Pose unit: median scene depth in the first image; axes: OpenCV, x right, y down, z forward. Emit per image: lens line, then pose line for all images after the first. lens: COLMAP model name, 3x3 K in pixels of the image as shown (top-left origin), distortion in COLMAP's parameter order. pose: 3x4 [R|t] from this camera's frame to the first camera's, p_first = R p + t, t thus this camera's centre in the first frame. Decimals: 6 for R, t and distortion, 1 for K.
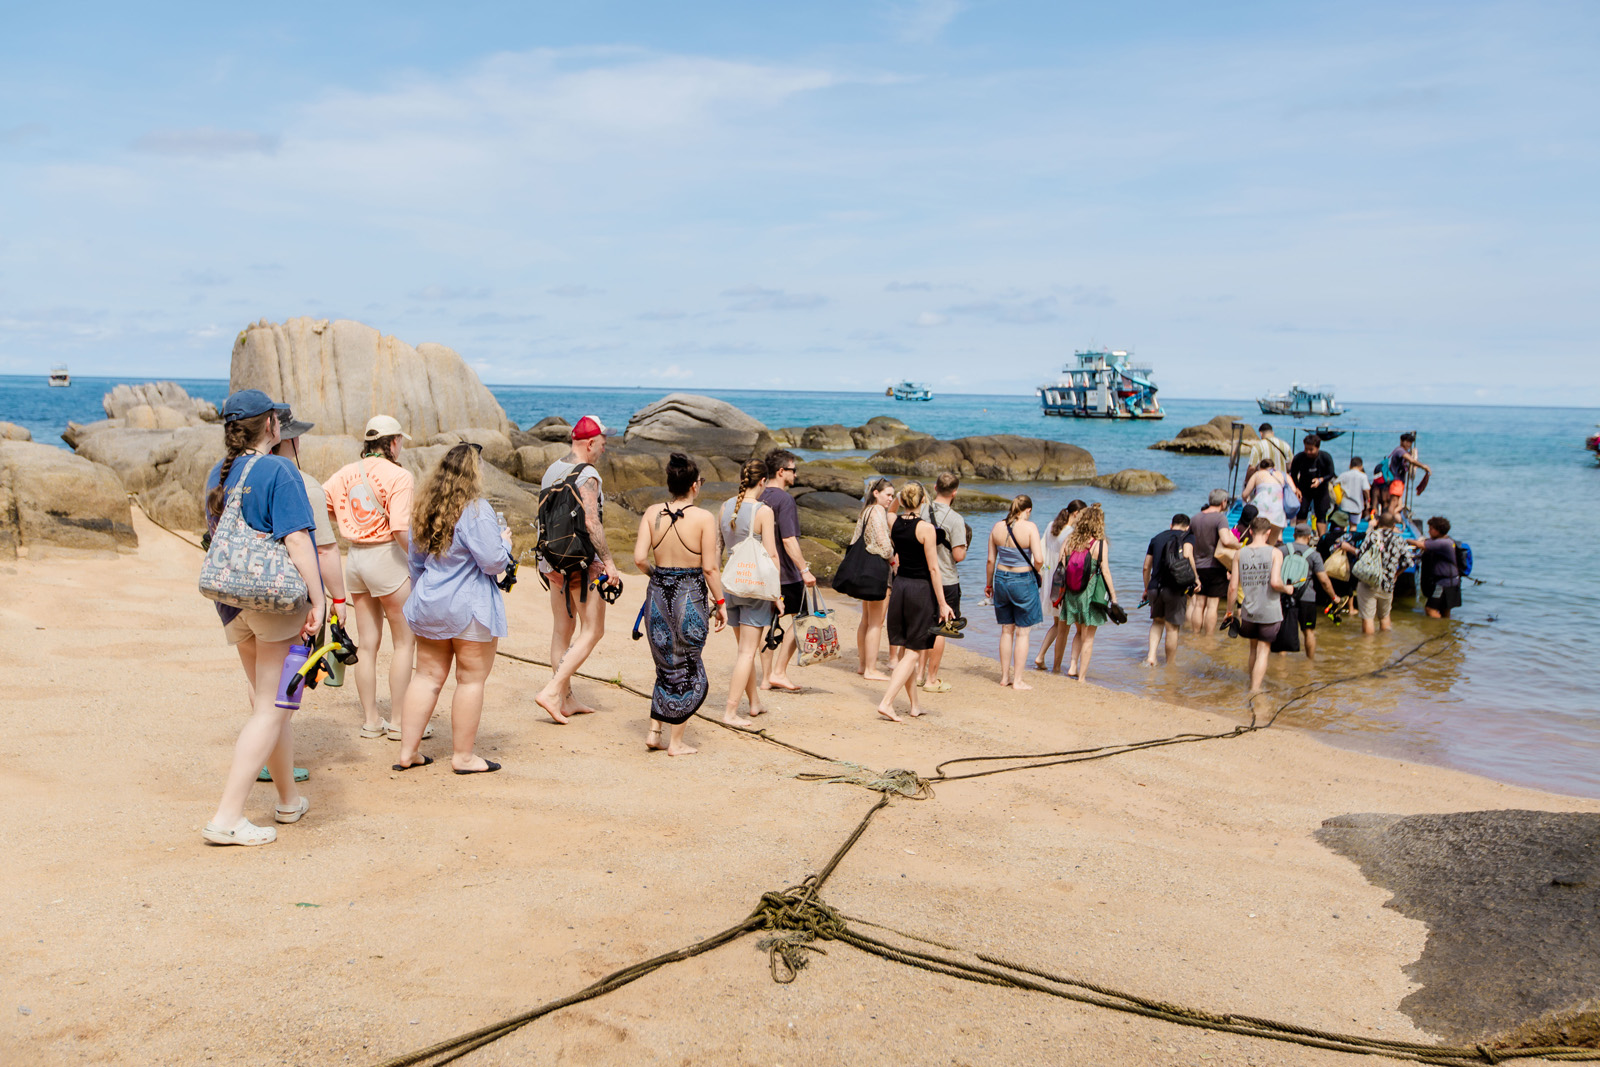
lens RADIAL K [[1440.9, 0, 802.1], [0, 1440.9, 534.1], [0, 0, 1]] dist [0.018468, -0.005566]
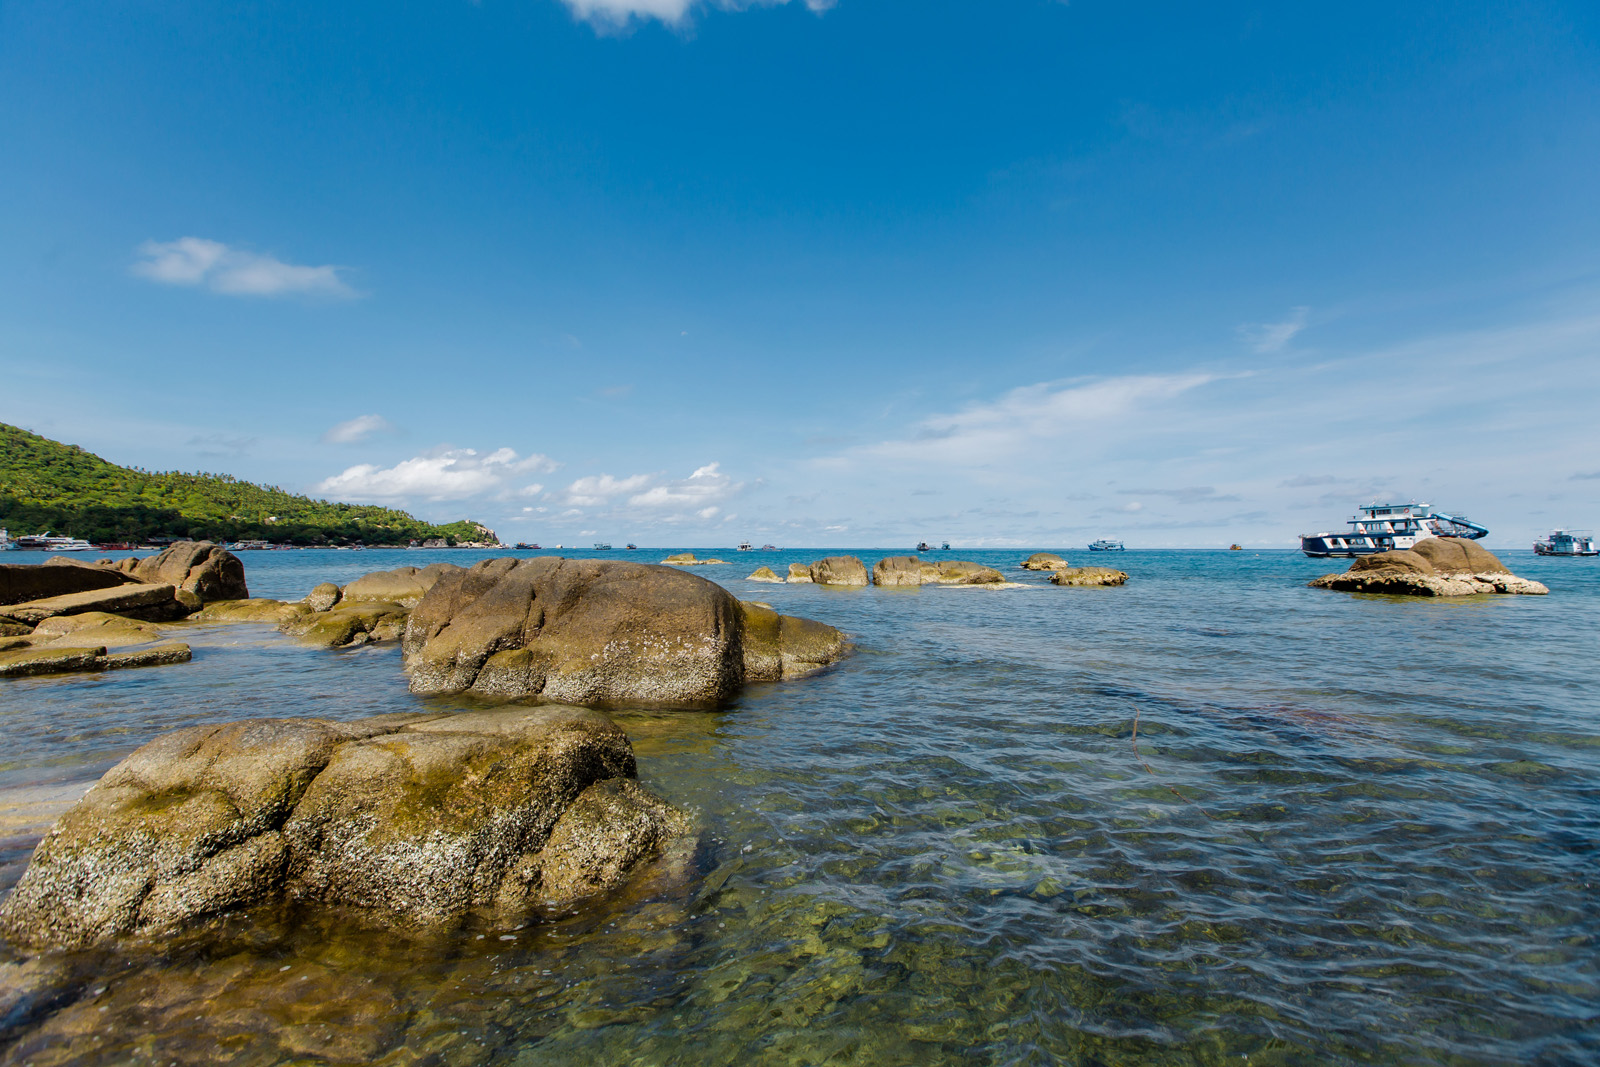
lens RADIAL K [[708.3, 0, 789.6], [0, 708.3, 531.5], [0, 0, 1]] dist [-0.001509, -0.001380]
pose [[0.868226, -0.031770, -0.495152, 0.364148], [-0.032109, 0.992259, -0.119967, -0.066284], [0.495130, 0.120057, 0.860484, 1.058140]]
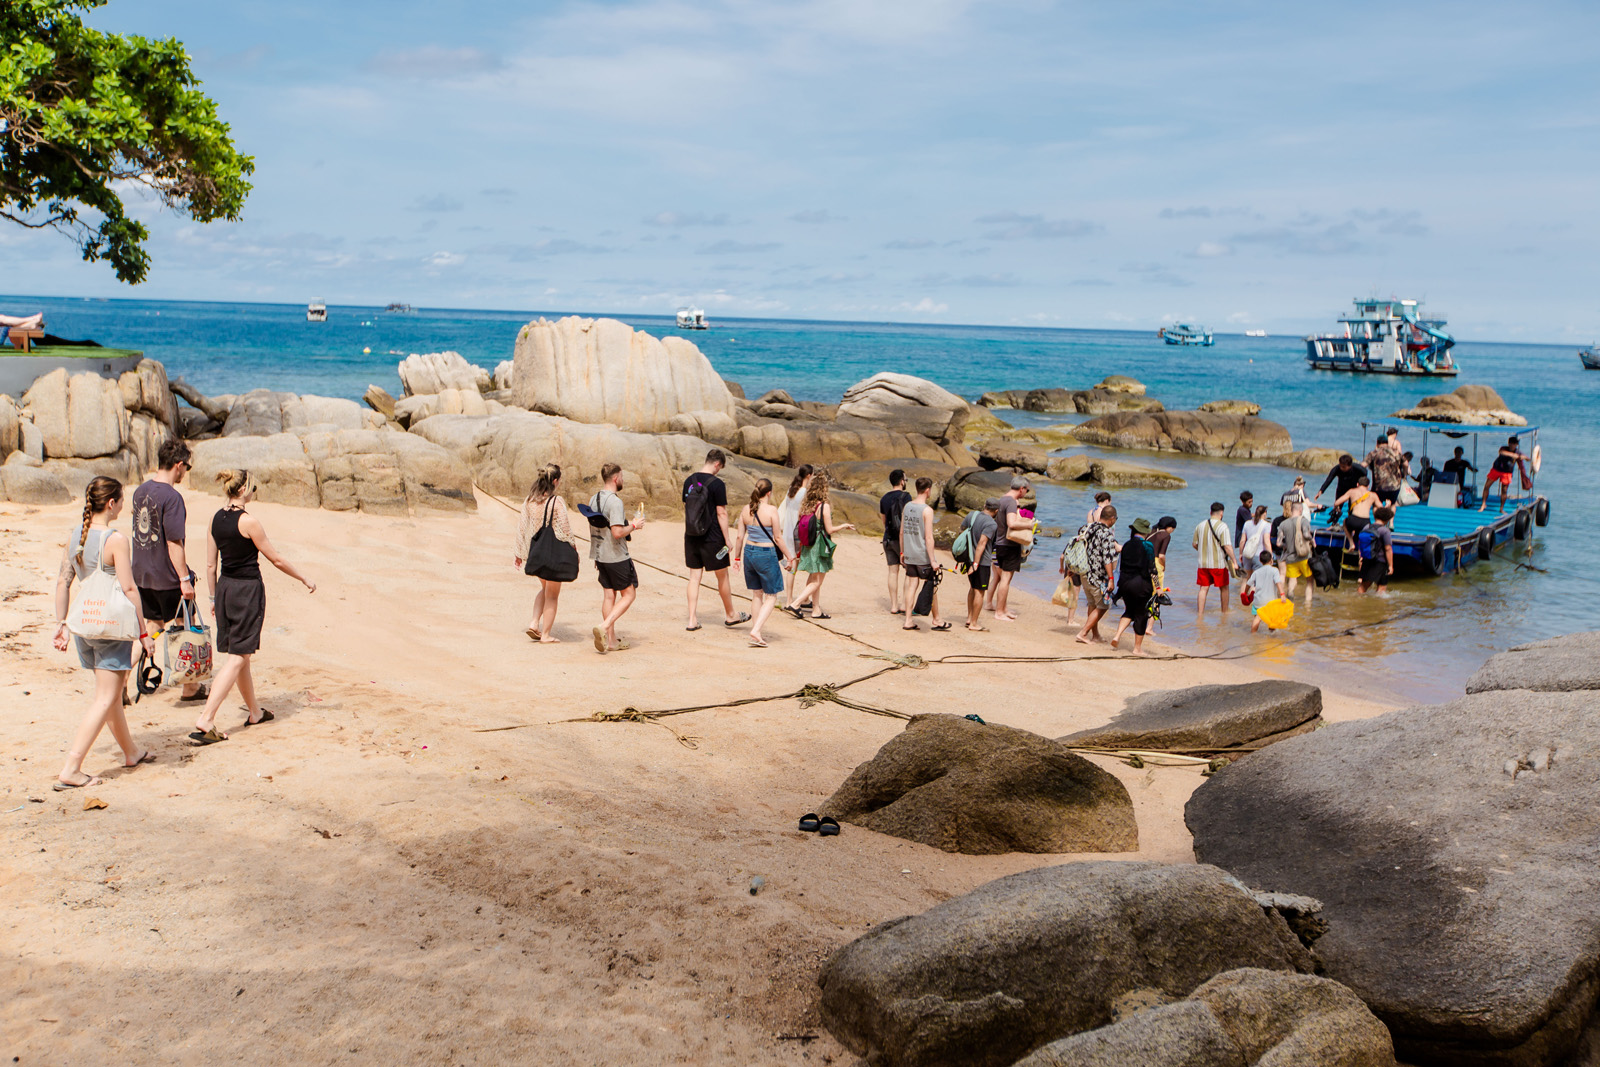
lens RADIAL K [[1567.4, 0, 803.6], [0, 1567.4, 535.8], [0, 0, 1]] dist [0.010070, 0.000000]
pose [[0.986722, 0.034001, -0.158821, 0.045601], [-0.028694, 0.998954, 0.035590, -0.012049], [0.159865, -0.030560, 0.986666, -0.200482]]
